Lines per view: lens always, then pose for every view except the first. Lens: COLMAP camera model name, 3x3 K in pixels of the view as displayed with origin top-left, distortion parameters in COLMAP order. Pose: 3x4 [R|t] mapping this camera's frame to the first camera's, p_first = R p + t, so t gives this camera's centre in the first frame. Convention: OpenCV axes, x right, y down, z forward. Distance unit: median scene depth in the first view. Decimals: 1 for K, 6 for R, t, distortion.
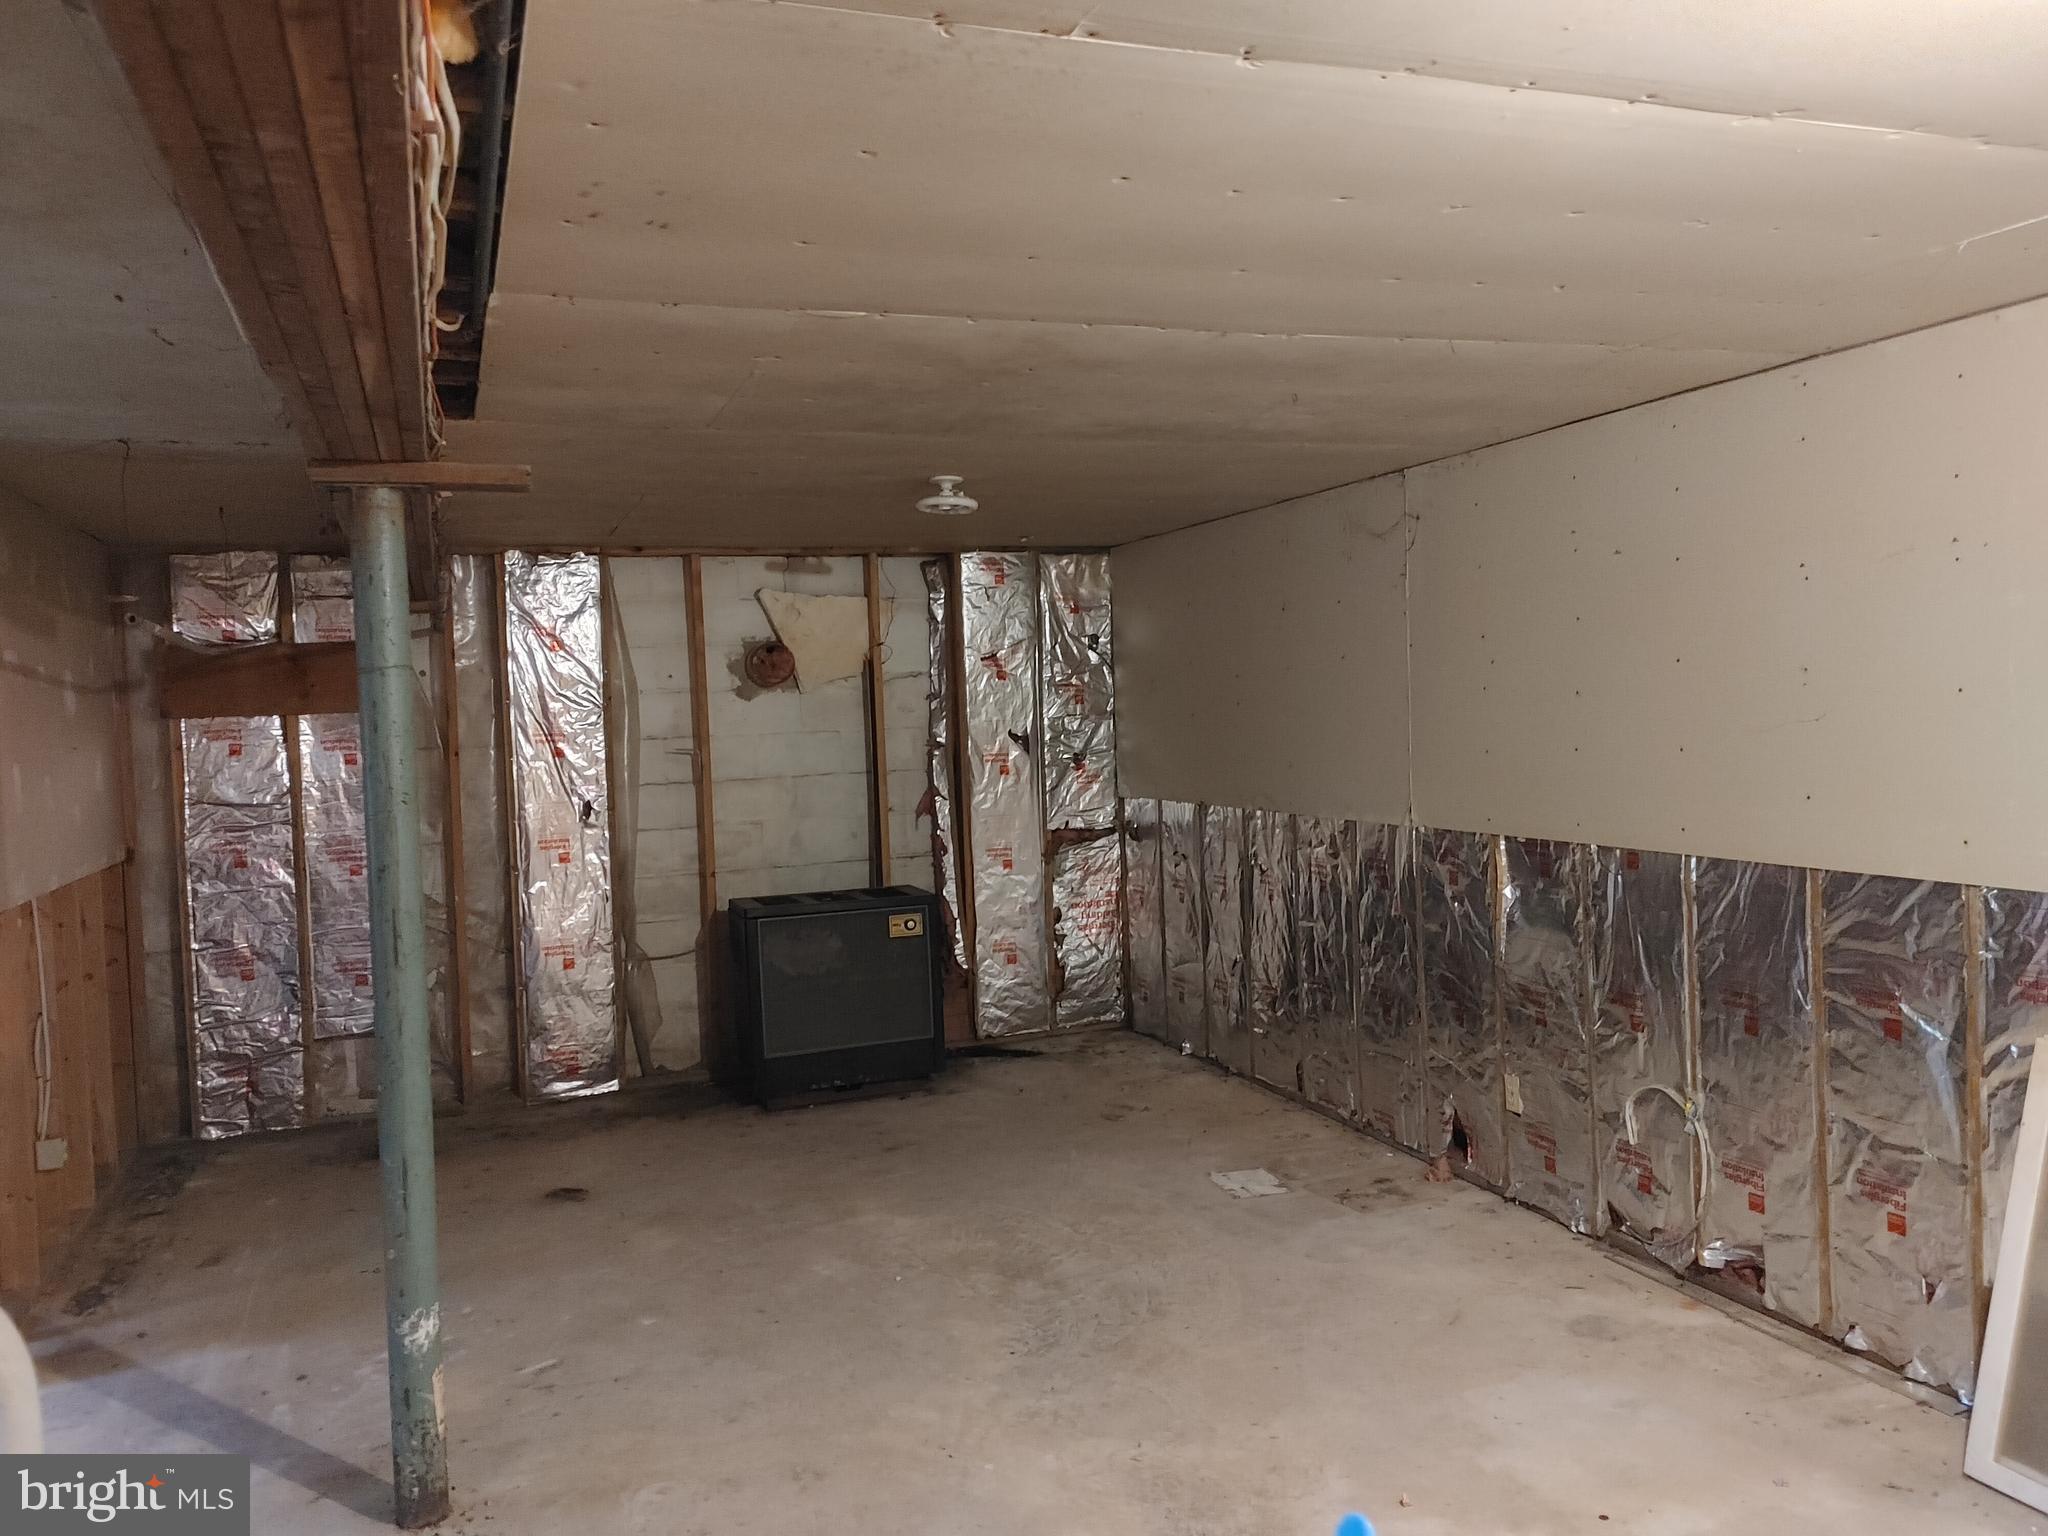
lens RADIAL K [[1548.3, 0, 1021.2], [0, 1548.3, 764.3], [0, 0, 1]] dist [0.108634, -0.138935]
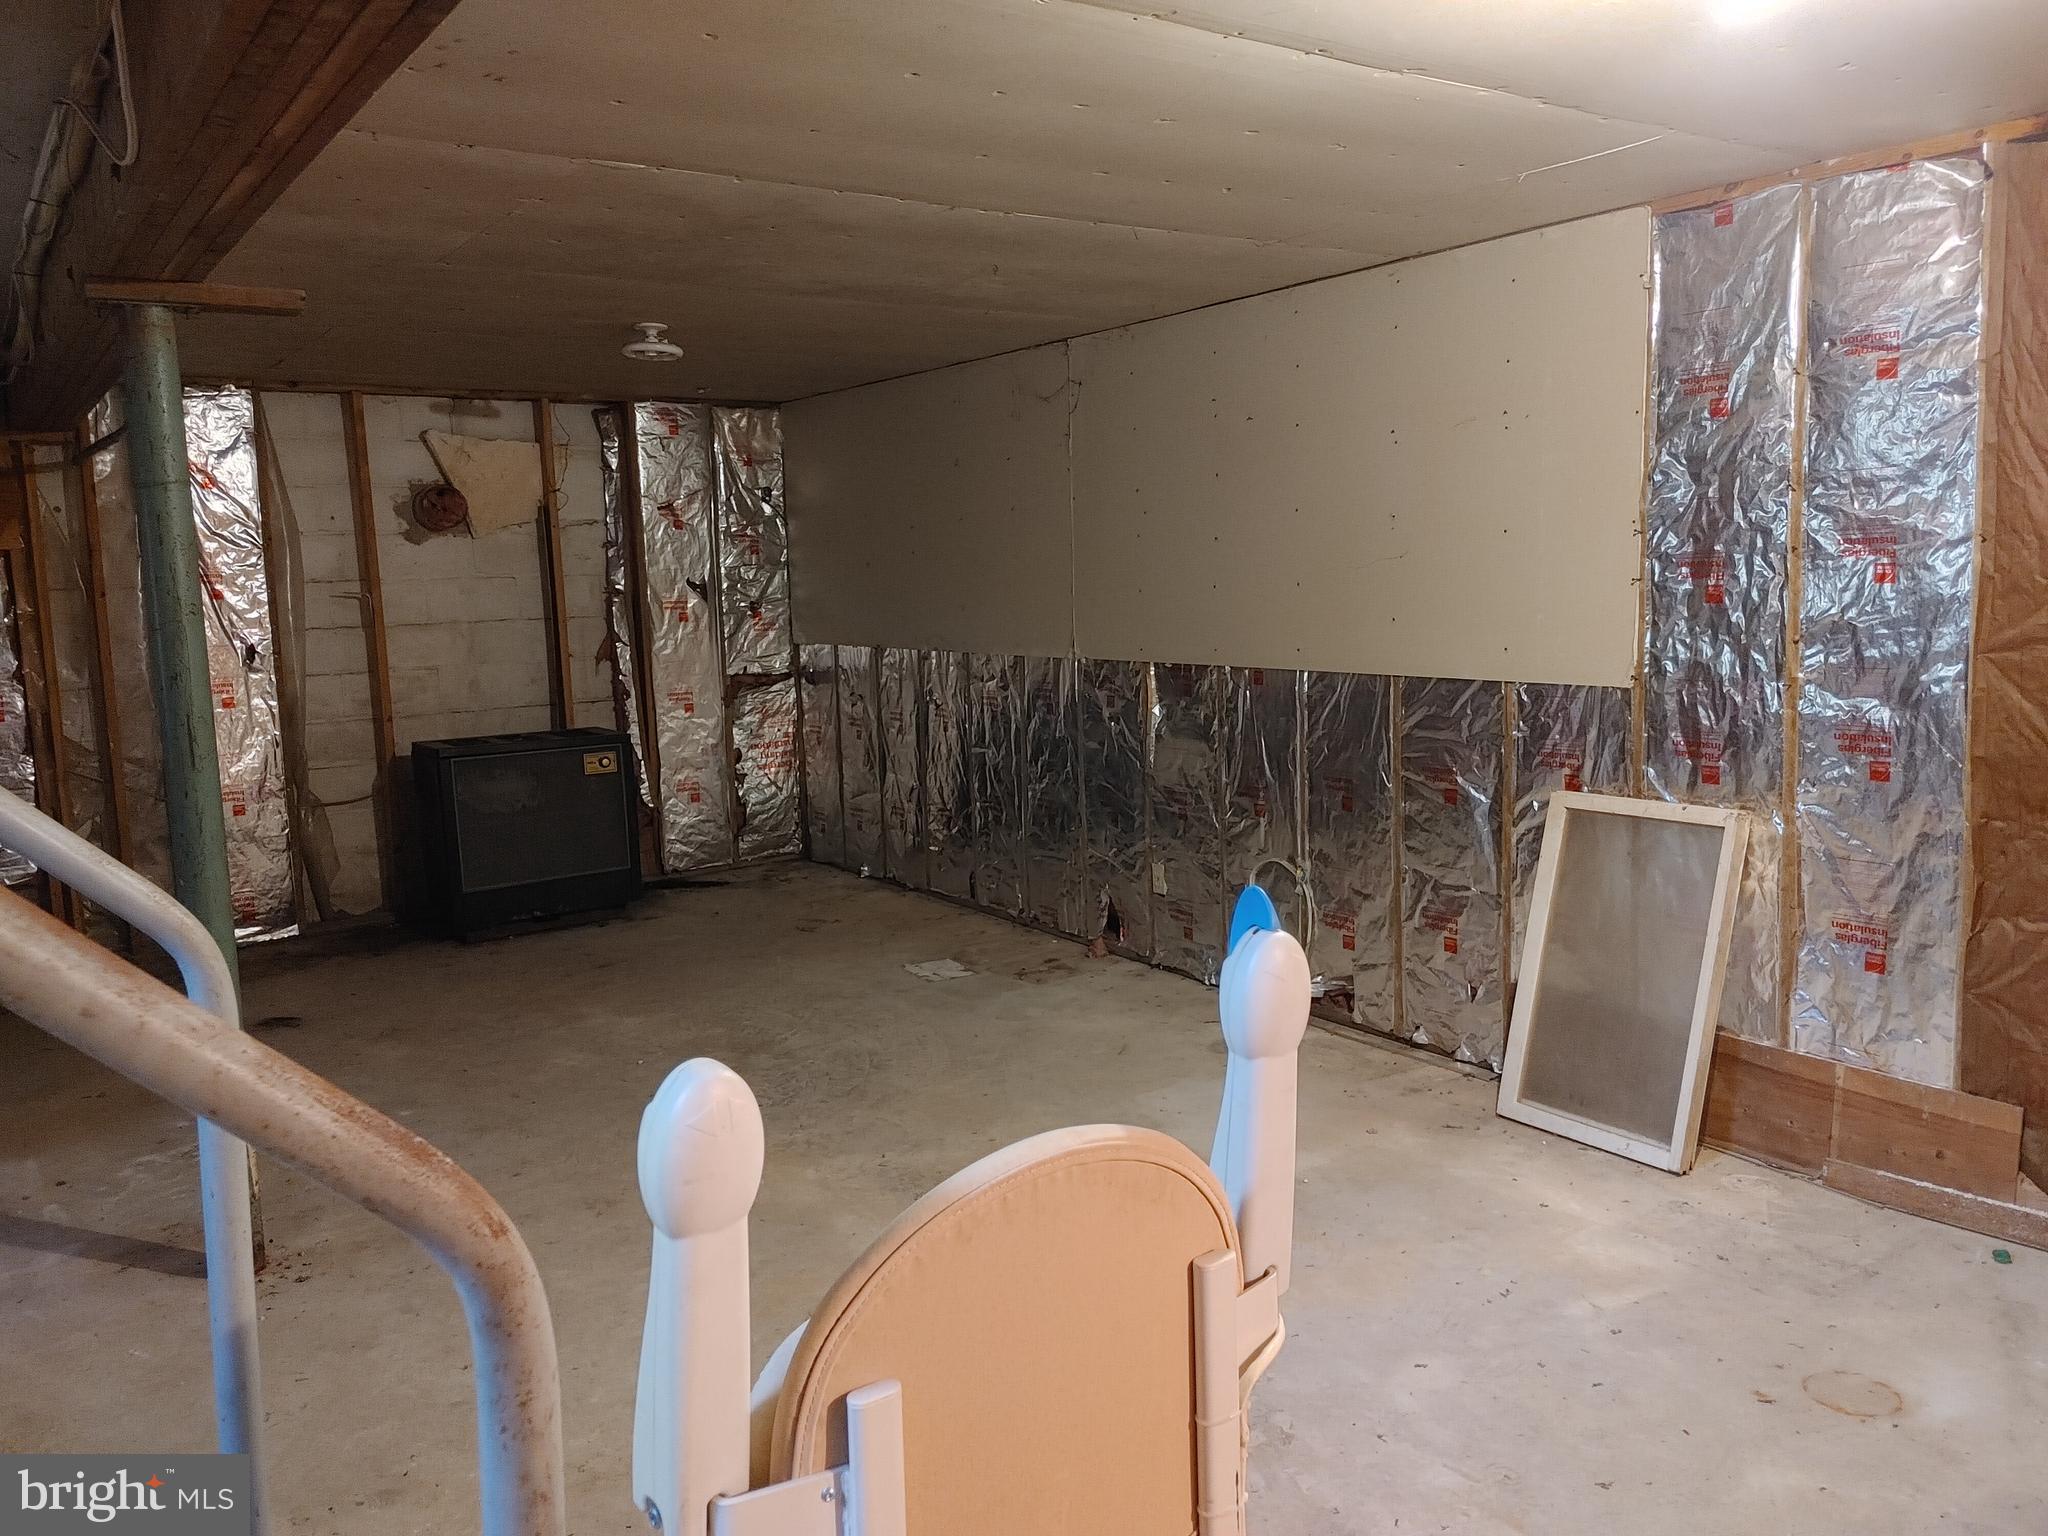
lens RADIAL K [[1548.3, 0, 1021.2], [0, 1548.3, 764.3], [0, 0, 1]] dist [0.108634, -0.138935]
pose [[0.968863, -0.023299, 0.246501, -0.066928], [0.003250, 0.996674, 0.081431, 0.023191], [-0.247578, -0.078094, 0.965715, -0.093572]]
